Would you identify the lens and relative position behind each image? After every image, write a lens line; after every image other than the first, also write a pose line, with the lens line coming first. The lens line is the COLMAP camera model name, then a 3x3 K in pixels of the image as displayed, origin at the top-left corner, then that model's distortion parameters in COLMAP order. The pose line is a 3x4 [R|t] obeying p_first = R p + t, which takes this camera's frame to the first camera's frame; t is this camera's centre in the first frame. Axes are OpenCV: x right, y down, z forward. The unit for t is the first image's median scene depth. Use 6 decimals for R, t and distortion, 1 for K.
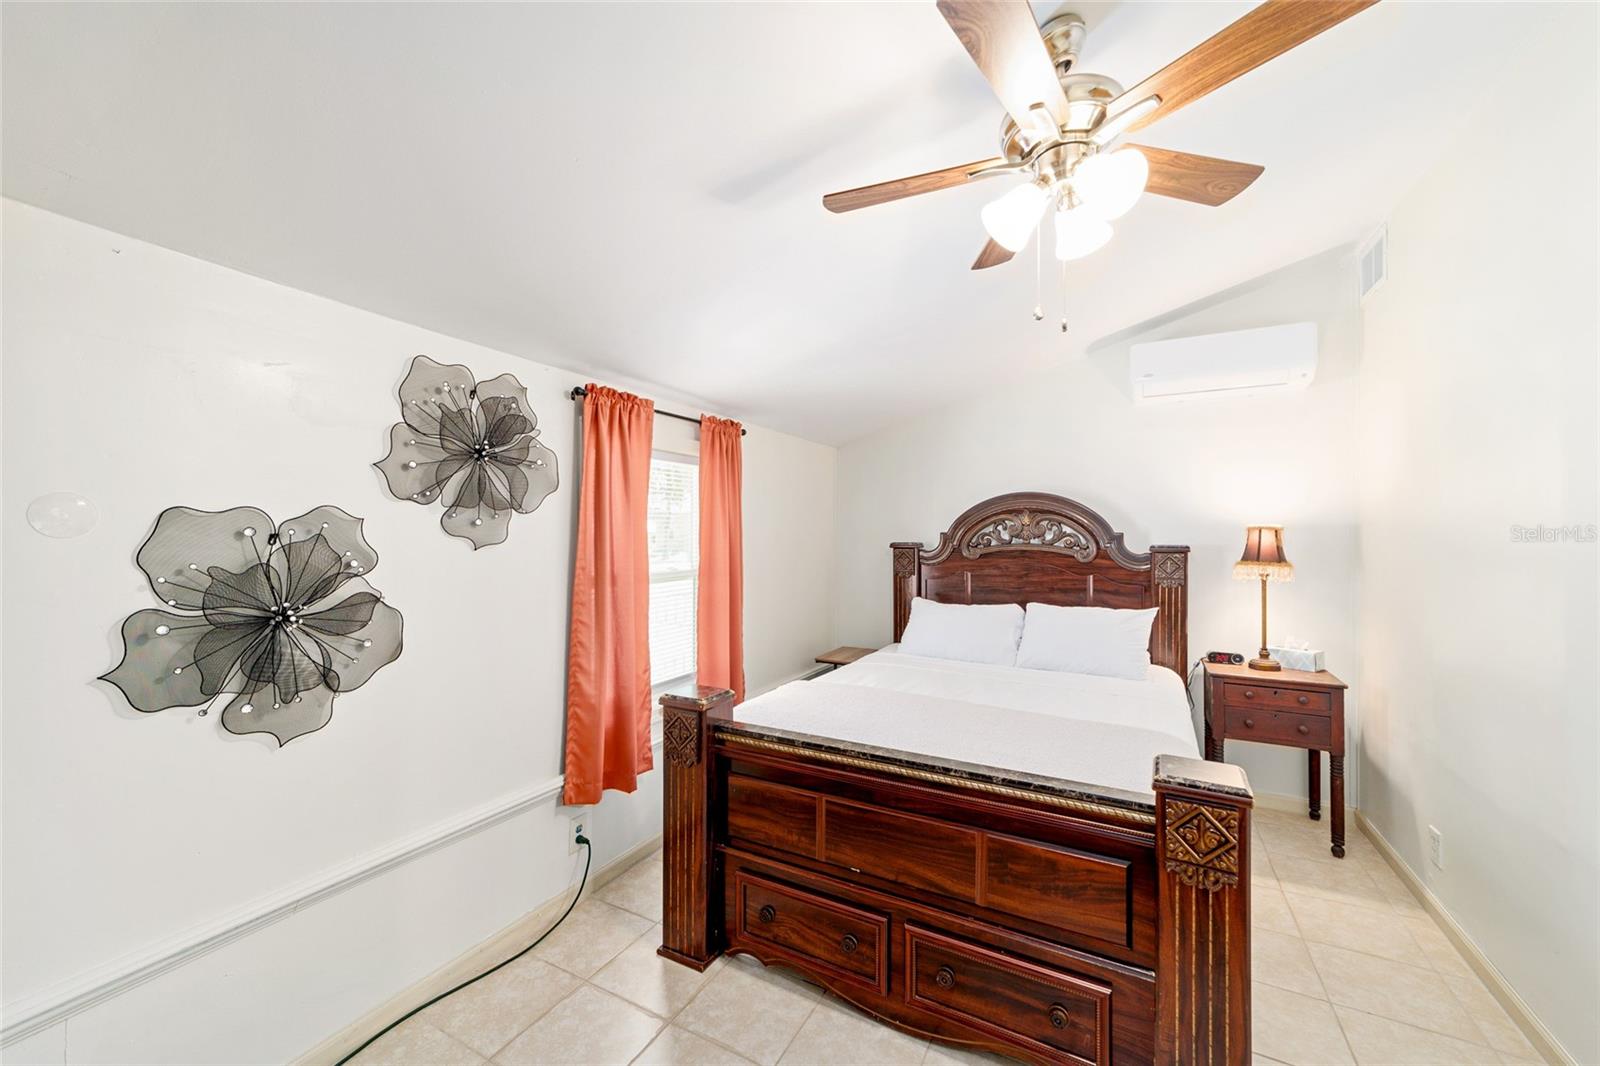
lens RADIAL K [[615.2, 0, 793.8], [0, 615.2, 533.0], [0, 0, 1]] dist [-0.016519, 0.009333]
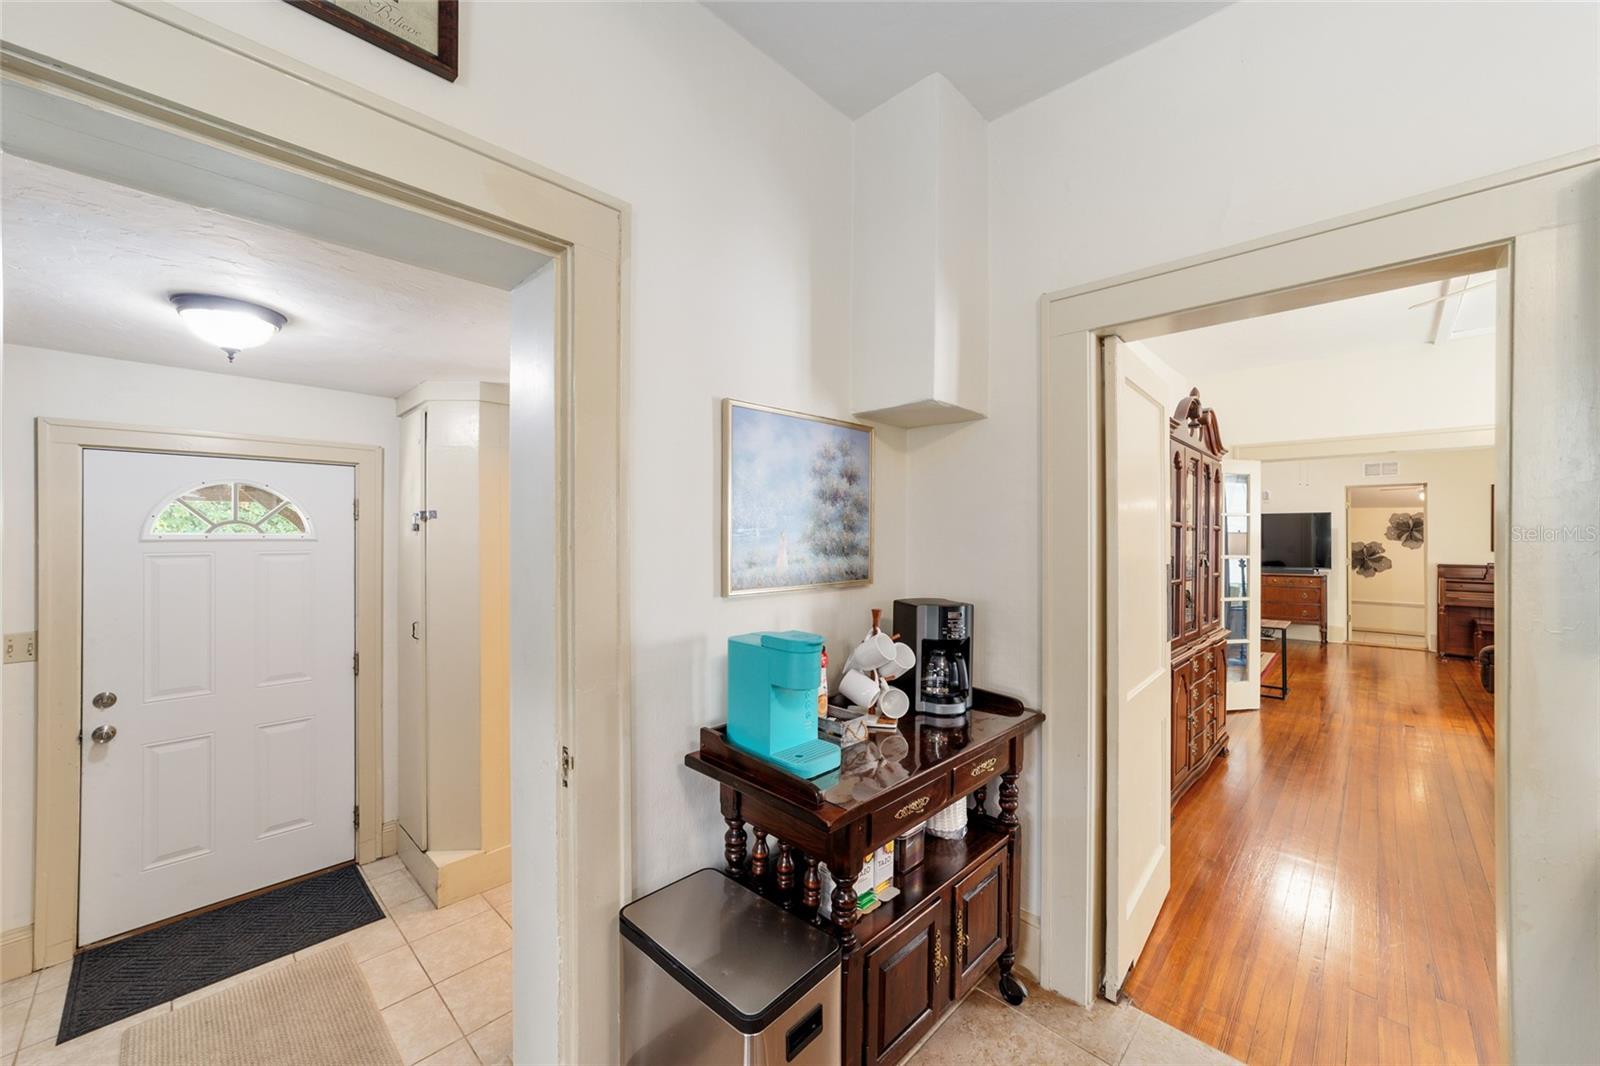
lens RADIAL K [[609.7, 0, 800.0], [0, 609.7, 533.0], [0, 0, 1]] dist [-0.007039, -0.000212]
pose [[-0.264744, 0.004582, -0.964308, 5.734534], [0.010458, 0.999944, 0.001881, -0.173817], [0.964262, -0.009587, -0.264777, -2.557874]]
